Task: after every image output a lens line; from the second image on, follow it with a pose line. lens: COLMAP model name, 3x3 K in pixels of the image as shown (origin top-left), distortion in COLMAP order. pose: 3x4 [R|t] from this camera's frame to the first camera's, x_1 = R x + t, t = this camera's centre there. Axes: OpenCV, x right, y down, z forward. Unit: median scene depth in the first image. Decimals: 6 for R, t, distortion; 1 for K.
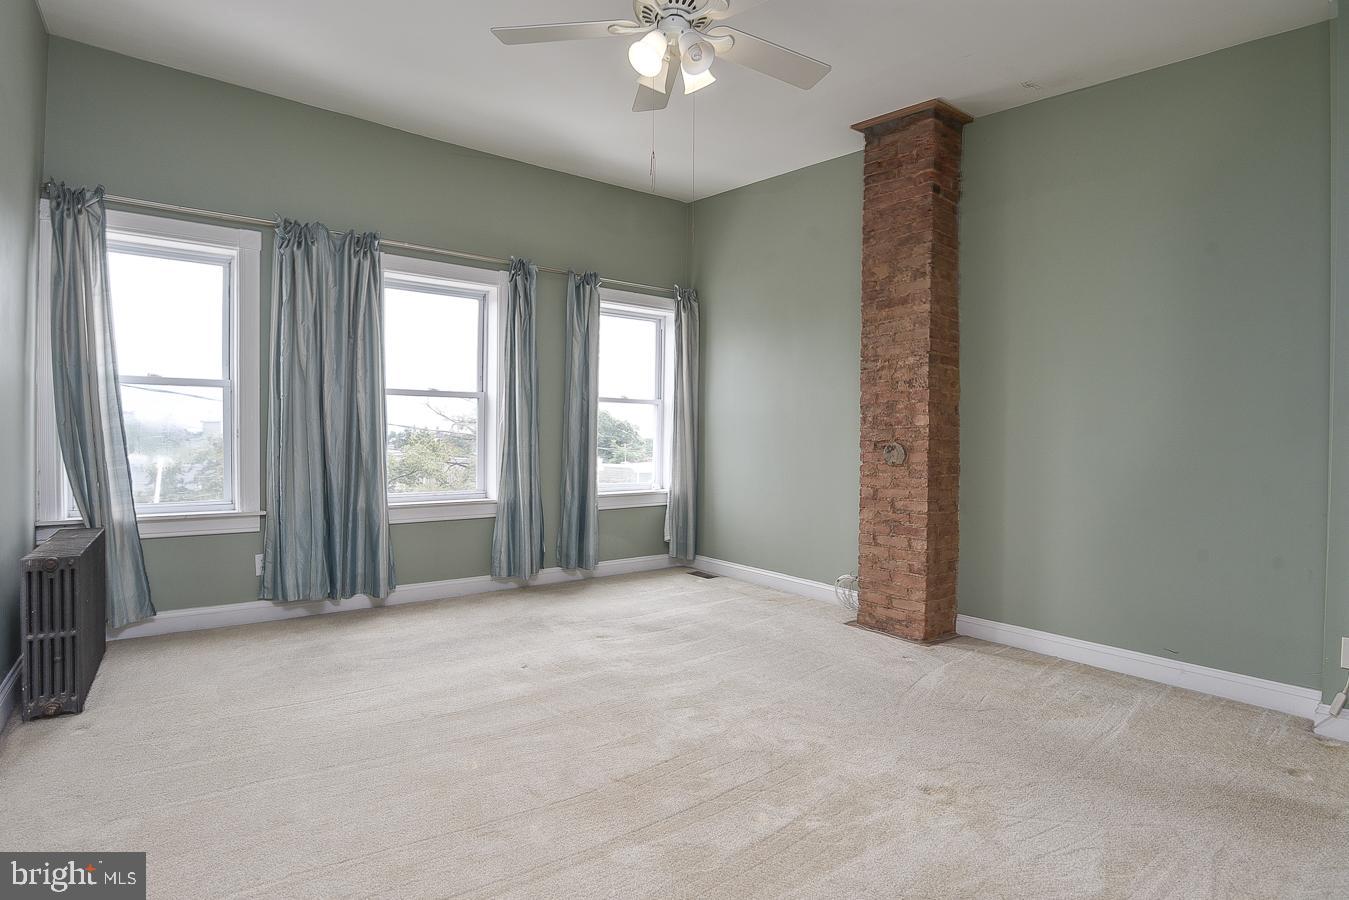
lens RADIAL K [[669.5, 0, 673.2], [0, 669.5, 444.1], [0, 0, 1]] dist [-0.006106, -0.000222]
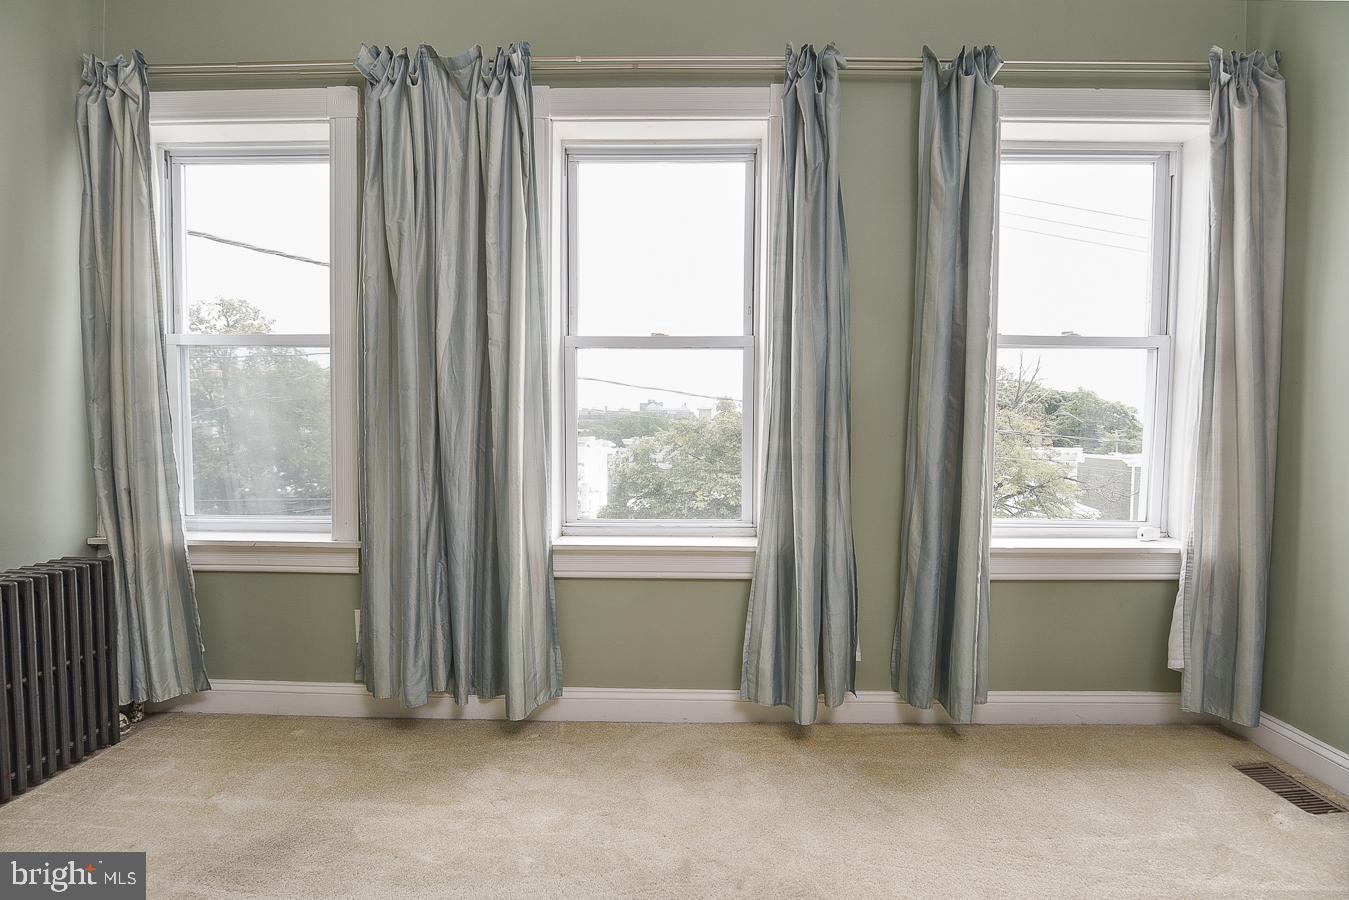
lens RADIAL K [[667.0, 0, 676.1], [0, 667.0, 445.1], [0, 0, 1]] dist [-0.001747, -0.007920]
pose [[0.791659, 0.019957, -0.610637, -0.005955], [-0.005453, 0.999657, 0.025602, -0.003472], [0.610939, -0.016938, 0.791497, 0.496157]]
